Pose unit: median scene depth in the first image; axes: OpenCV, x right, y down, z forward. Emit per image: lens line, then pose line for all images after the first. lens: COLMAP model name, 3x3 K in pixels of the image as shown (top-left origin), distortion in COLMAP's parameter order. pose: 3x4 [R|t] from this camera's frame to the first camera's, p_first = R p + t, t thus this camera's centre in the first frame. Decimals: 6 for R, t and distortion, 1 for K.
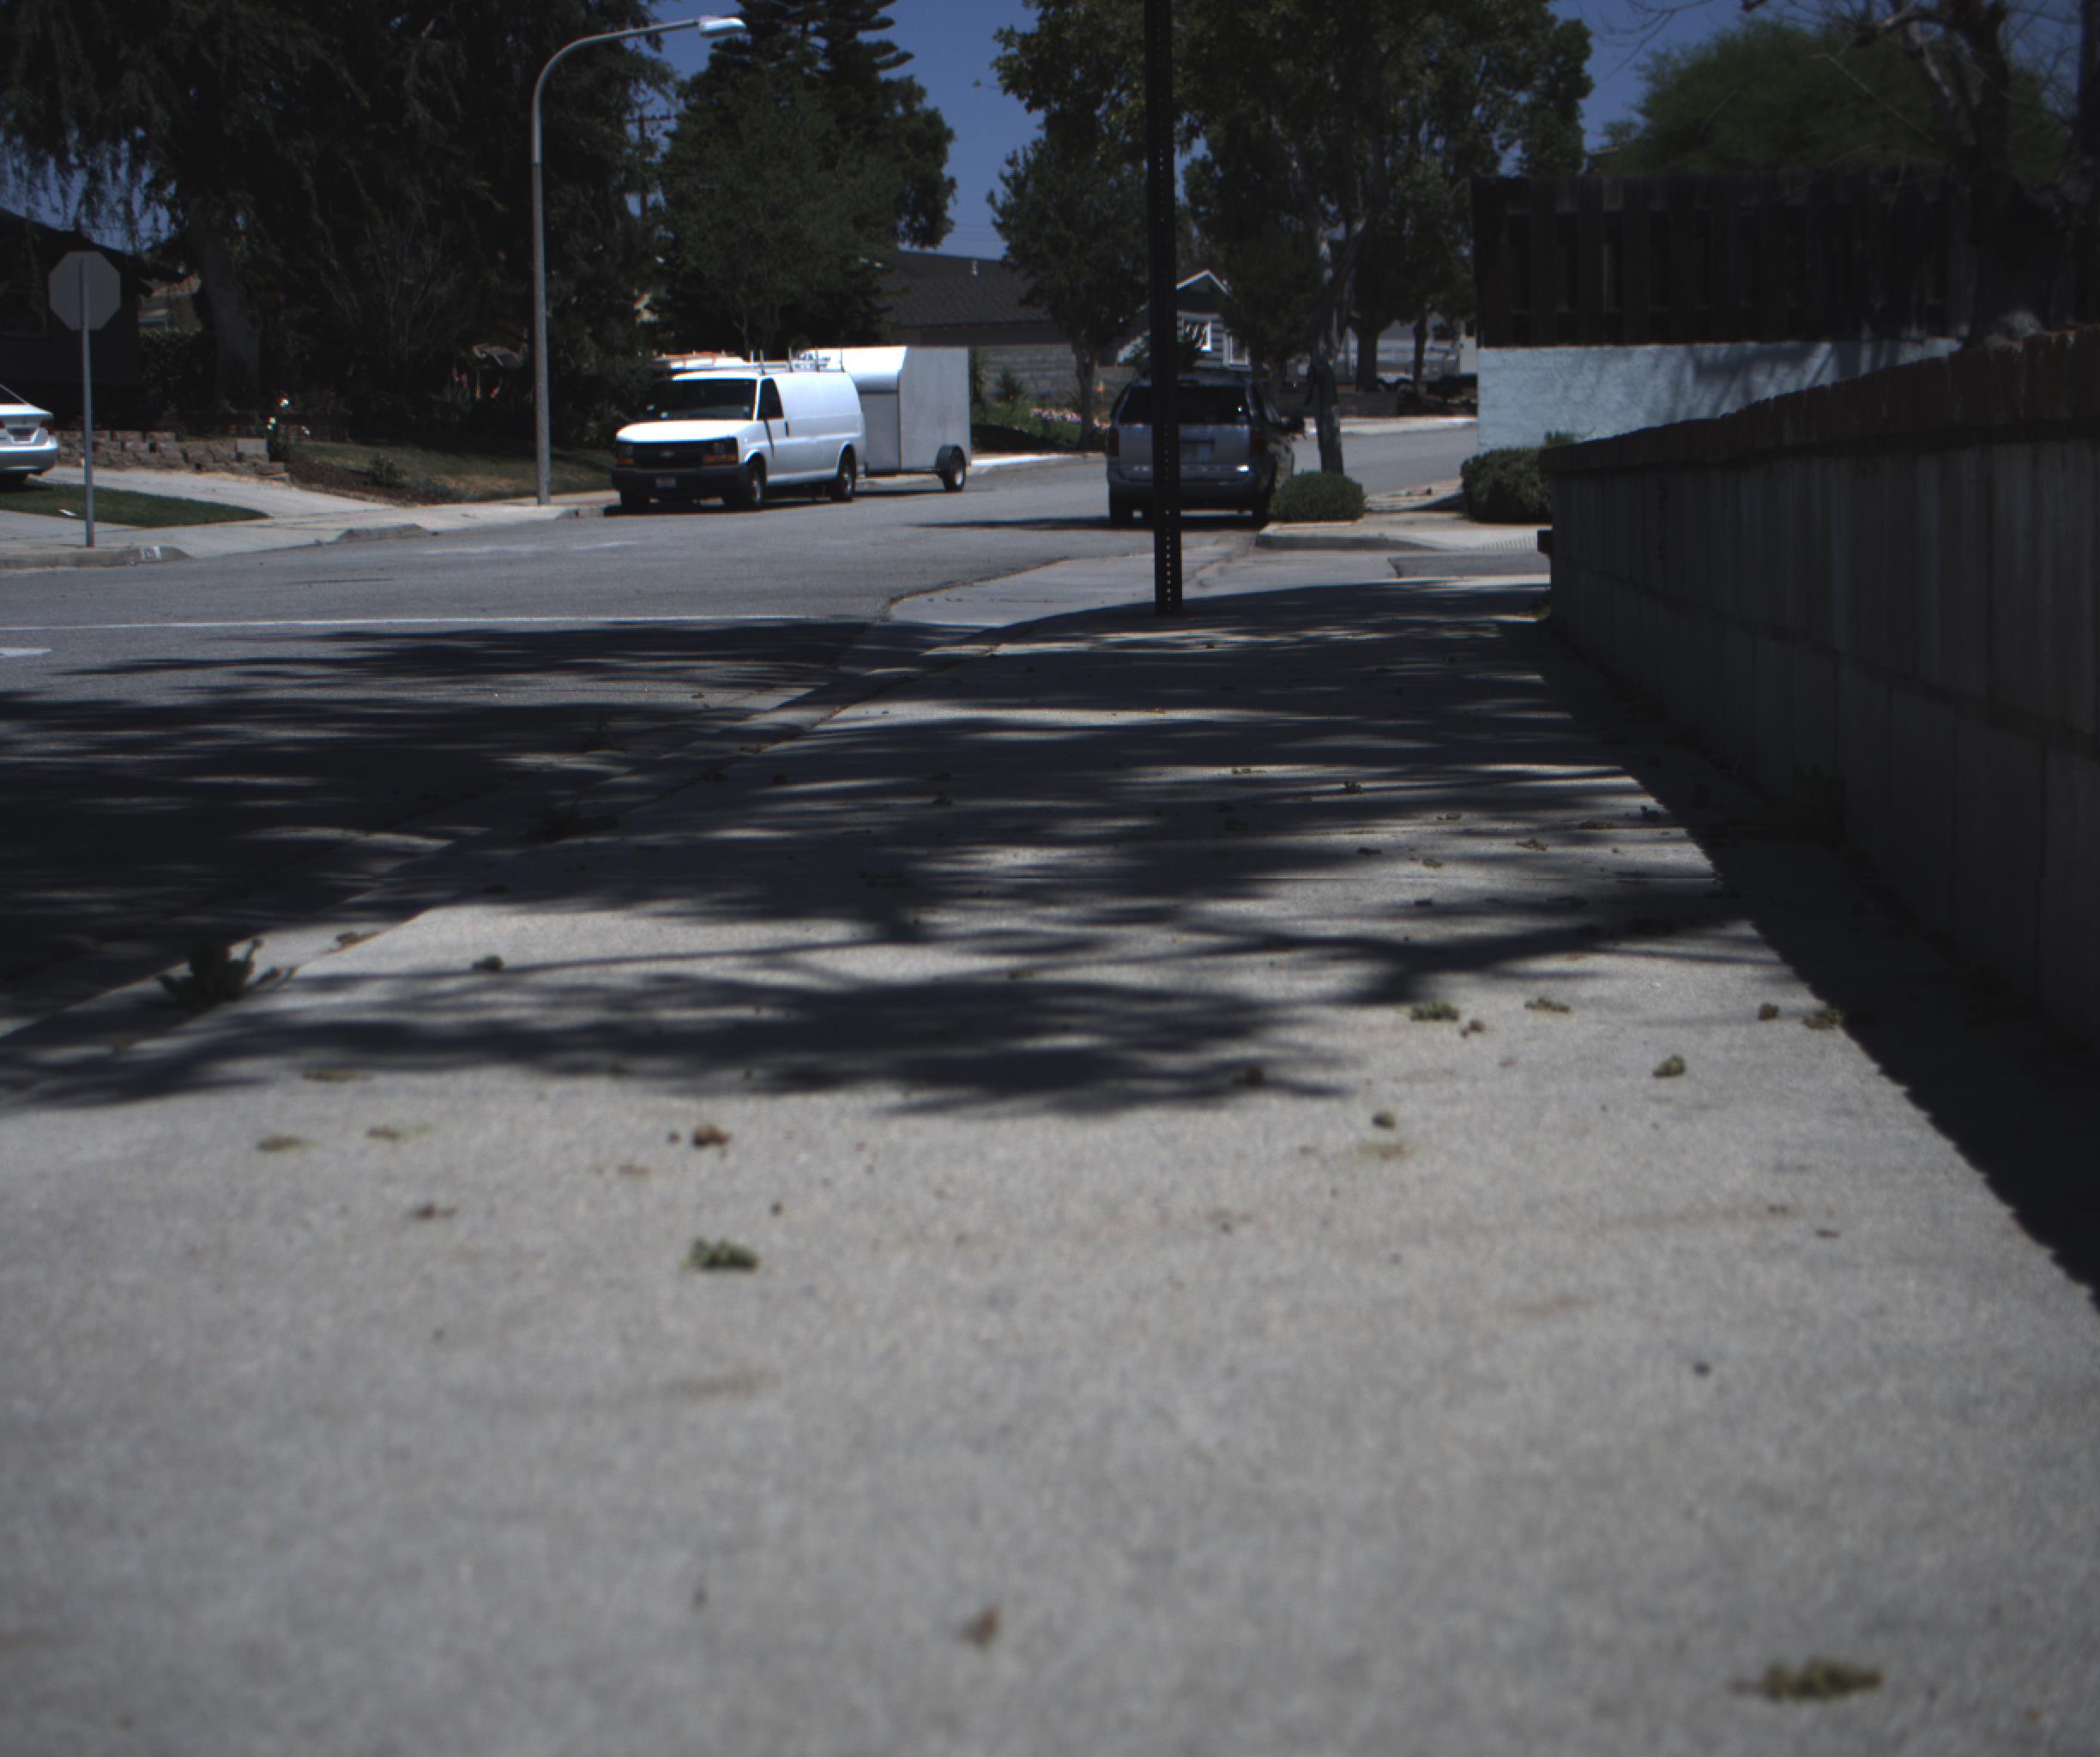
lens RADIAL K [[3955.1, 0, 1024.1], [0, 3955.1, 842.6], [0, 0, 1]] dist [-0.167731, 0.876575]
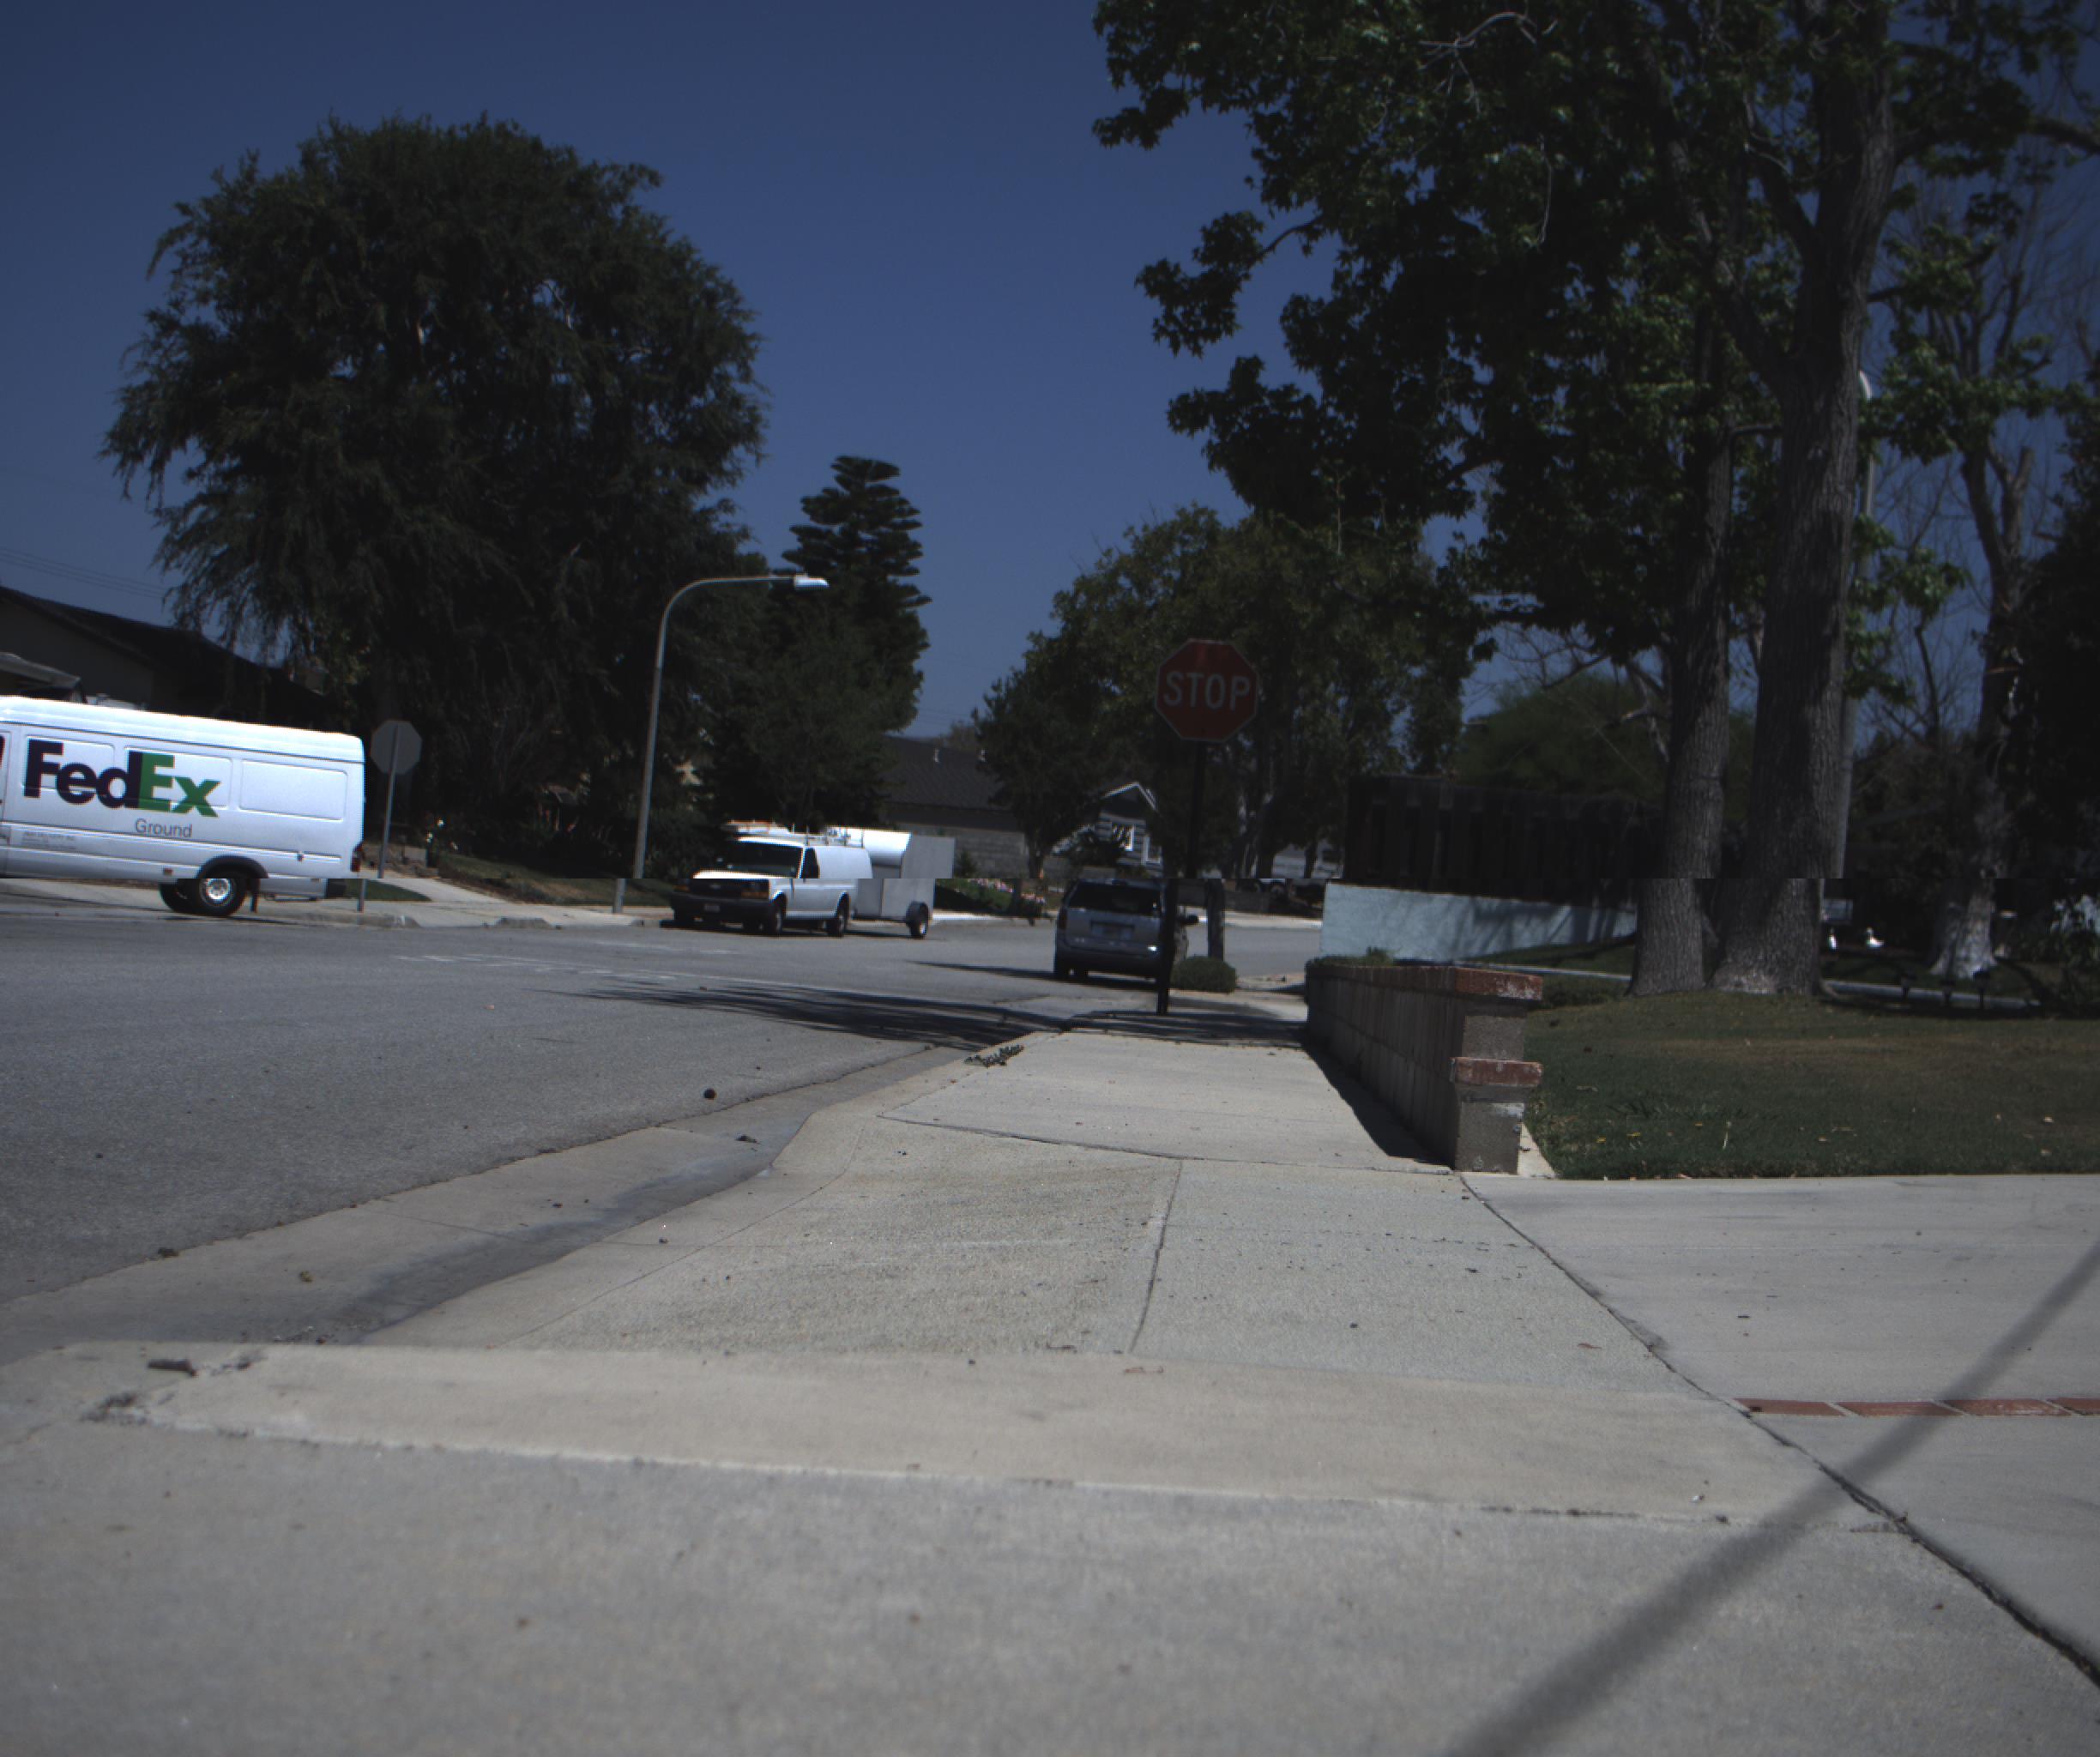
lens RADIAL K [[3955.1, 0, 1024.1], [0, 3955.1, 842.6], [0, 0, 1]] dist [-0.167731, 0.876575]
pose [[0.993141, 0.114018, 0.025917, -0.026896], [-0.110236, 0.986925, -0.117587, 0.026020], [-0.038985, 0.113924, 0.992724, -0.292865]]
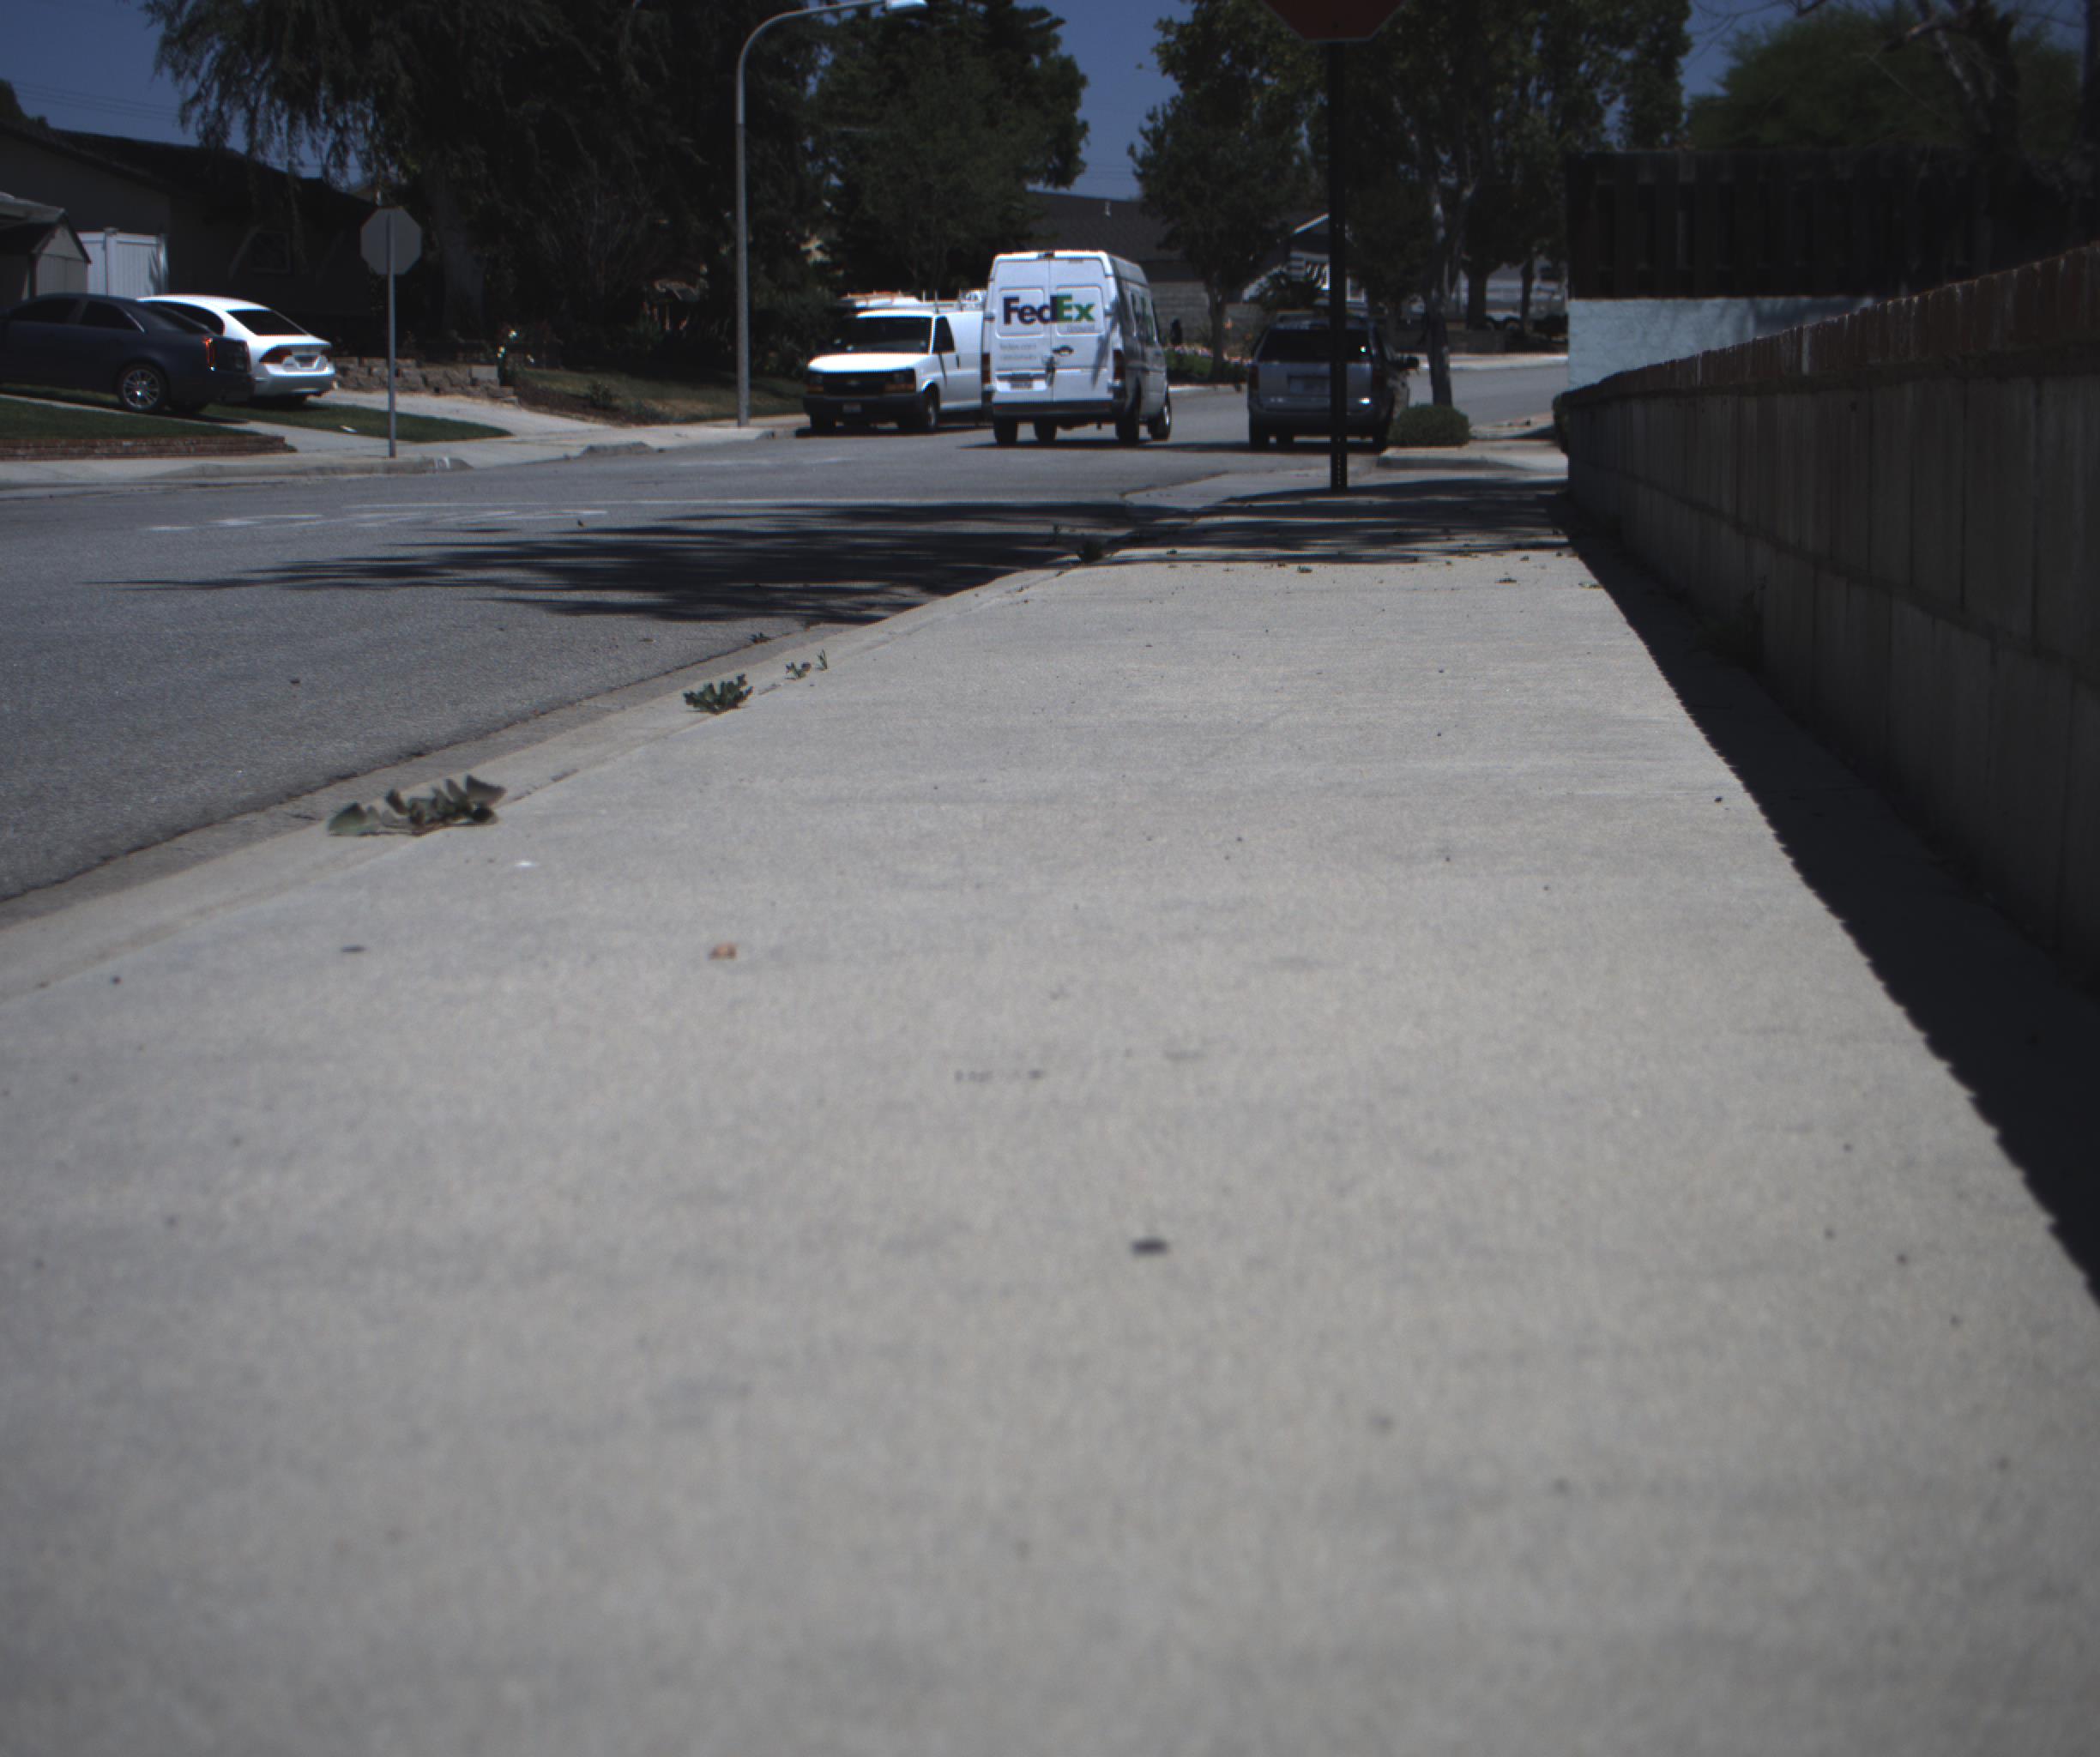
lens RADIAL K [[3955.1, 0, 1024.1], [0, 3955.1, 842.6], [0, 0, 1]] dist [-0.167731, 0.876575]
pose [[0.999577, 0.011943, -0.026519, -0.009206], [-0.011467, 0.999772, 0.018012, 0.011219], [0.026728, -0.017701, 0.999486, -0.119760]]
